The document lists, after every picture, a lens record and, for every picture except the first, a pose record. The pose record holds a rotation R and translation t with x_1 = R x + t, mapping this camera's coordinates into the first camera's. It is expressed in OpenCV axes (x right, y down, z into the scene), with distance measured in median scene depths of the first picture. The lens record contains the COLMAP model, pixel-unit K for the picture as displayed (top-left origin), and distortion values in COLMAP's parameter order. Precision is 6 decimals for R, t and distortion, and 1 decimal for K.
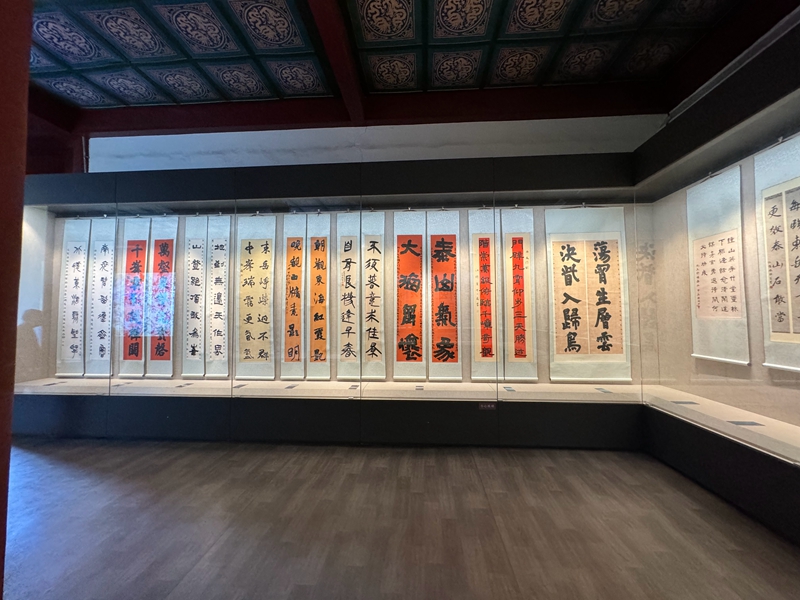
lens RADIAL K [[320.4, 0, 399.2], [0, 320.4, 299.7], [0, 0, 1]] dist [-0.001642, -0.000076]
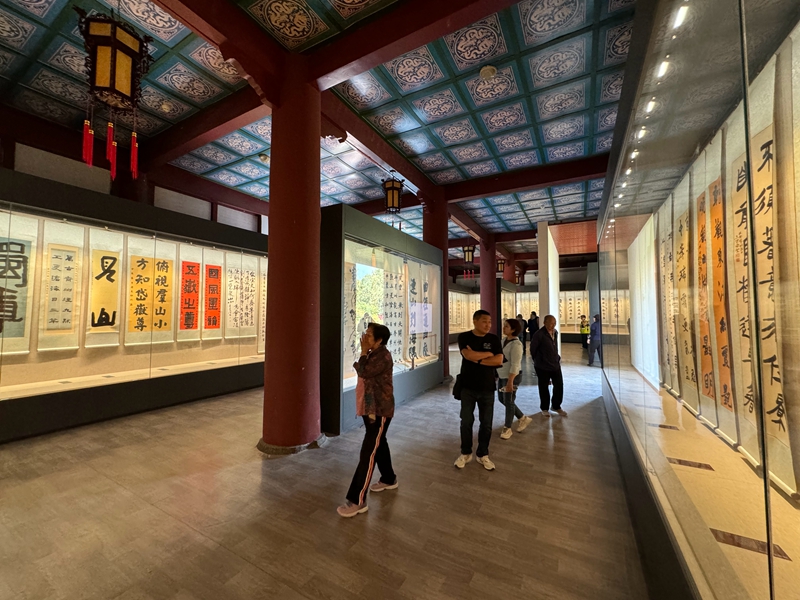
lens RADIAL K [[320.4, 0, 400.0], [0, 320.4, 298.7], [0, 0, 1]] dist [-0.001642, -0.000076]
pose [[-0.430551, -0.036833, -0.901814, 0.642120], [0.035044, 0.997731, -0.057482, 0.027277], [0.901886, -0.056352, -0.428284, 0.994036]]
